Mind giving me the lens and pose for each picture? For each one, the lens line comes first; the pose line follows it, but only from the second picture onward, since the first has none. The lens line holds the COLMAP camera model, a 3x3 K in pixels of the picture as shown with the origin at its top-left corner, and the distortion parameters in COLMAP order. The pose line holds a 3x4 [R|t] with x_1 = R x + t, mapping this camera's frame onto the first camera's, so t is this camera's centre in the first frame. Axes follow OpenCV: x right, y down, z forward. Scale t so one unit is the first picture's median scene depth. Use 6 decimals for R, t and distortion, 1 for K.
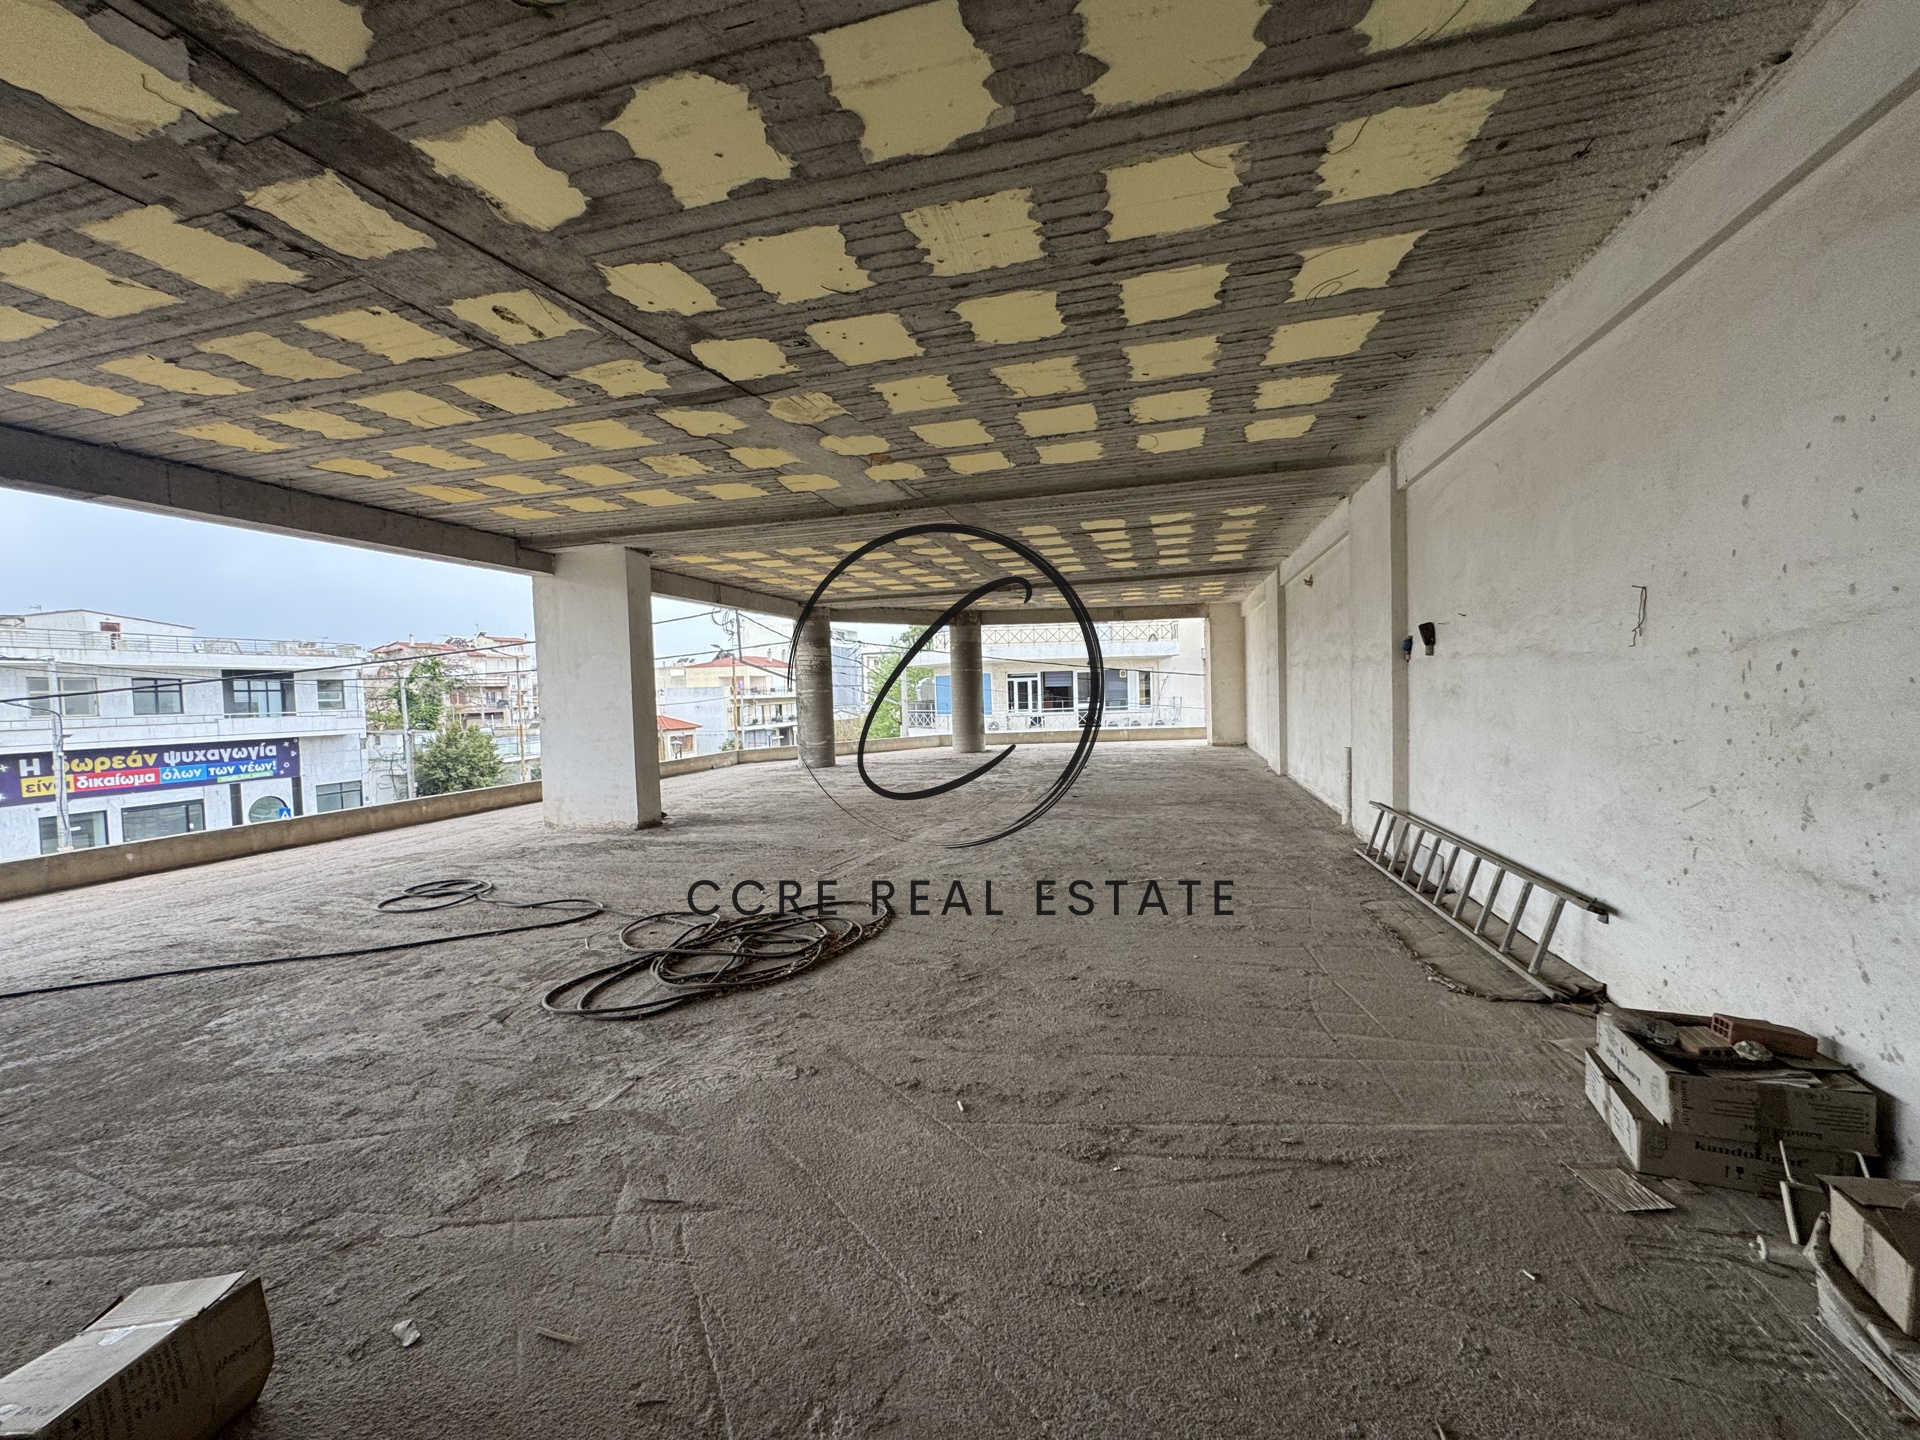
lens RADIAL K [[795.7, 0, 957.5], [0, 795.7, 723.9], [0, 0, 1]] dist [-0.000743, 0.000056]
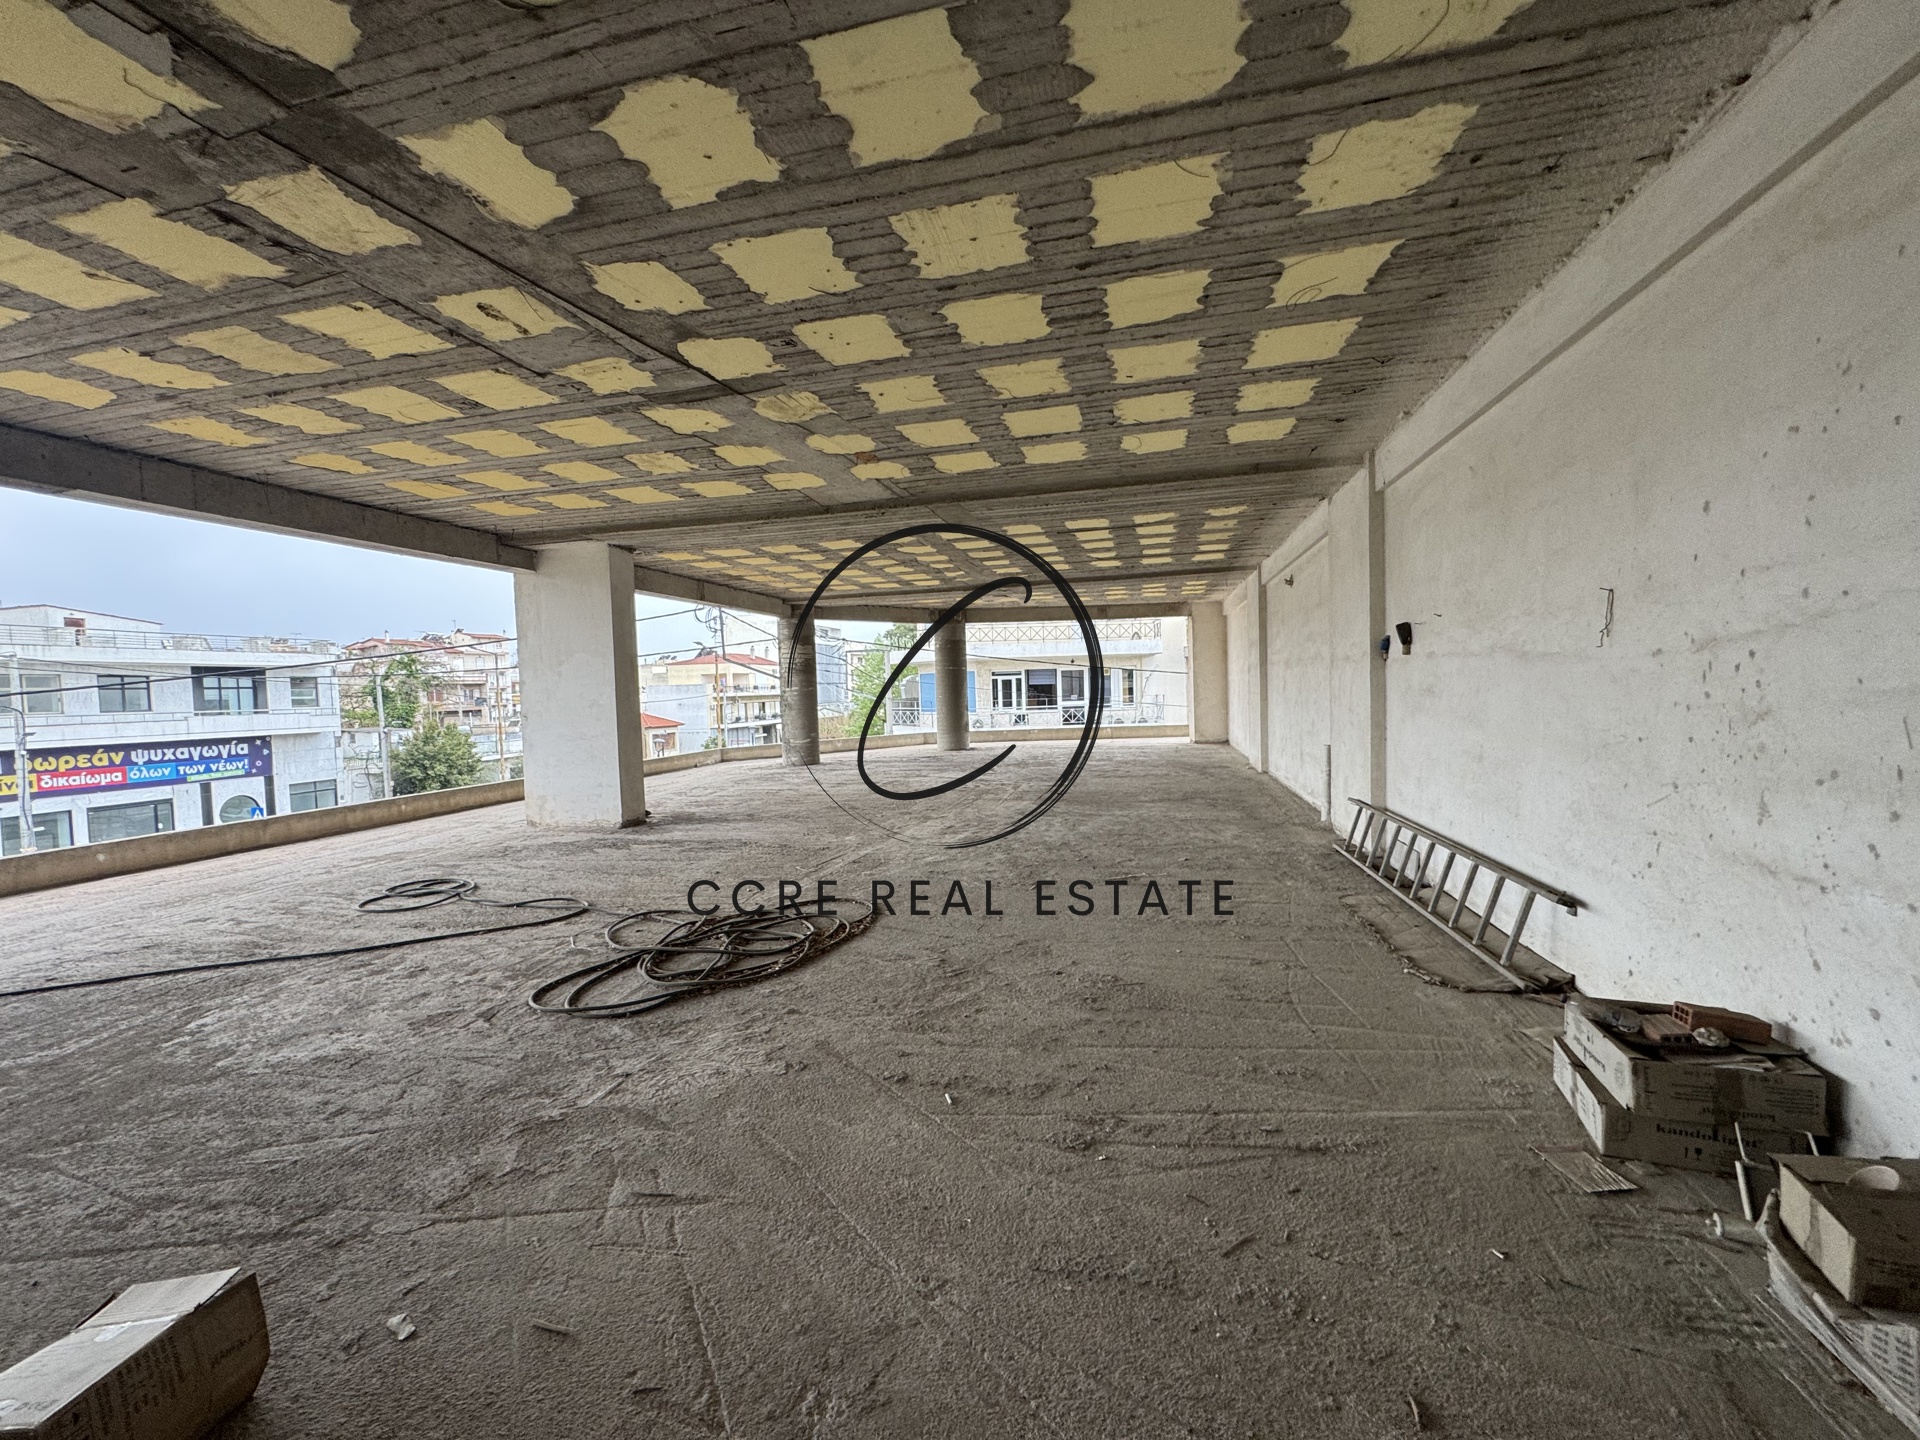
lens RADIAL K [[795.7, 0, 958.7], [0, 795.7, 723.6], [0, 0, 1]] dist [-0.000743, 0.000056]
pose [[0.999765, -0.000216, 0.021697, -0.003631], [0.000161, 0.999997, 0.002505, -0.000875], [-0.021697, -0.002501, 0.999761, -0.010458]]
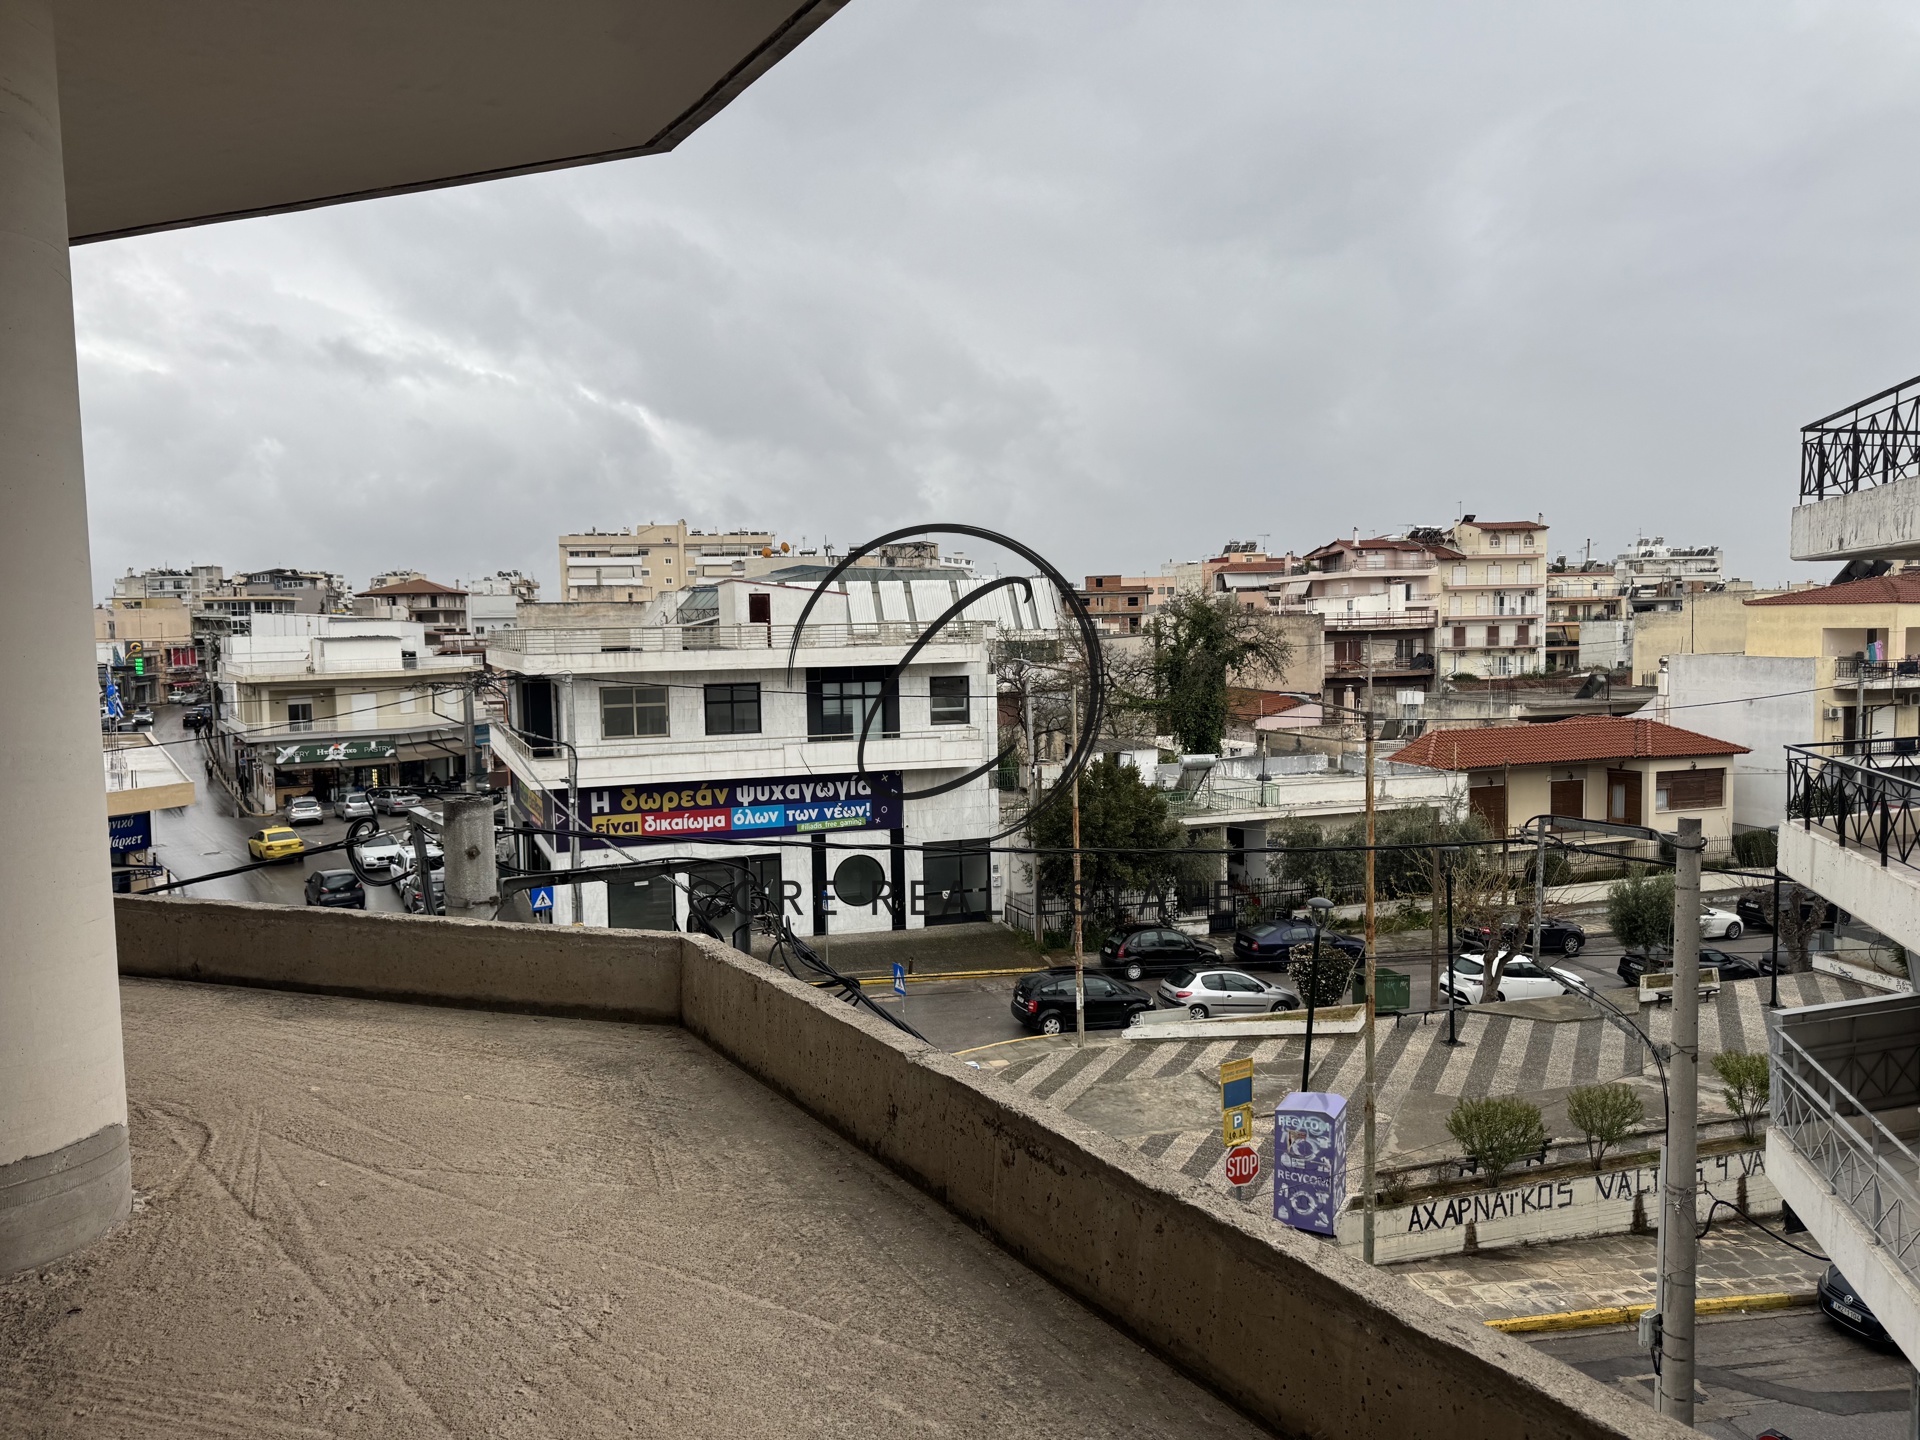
lens RADIAL K [[1323.6, 0, 964.4], [0, 1323.6, 722.0], [0, 0, 1]] dist [0.039754, -0.001893]
pose [[0.528790, 0.088970, -0.844076, 1.207781], [-0.024747, 0.995684, 0.089446, -1.259196], [0.848392, -0.026410, 0.528710, 4.914832]]
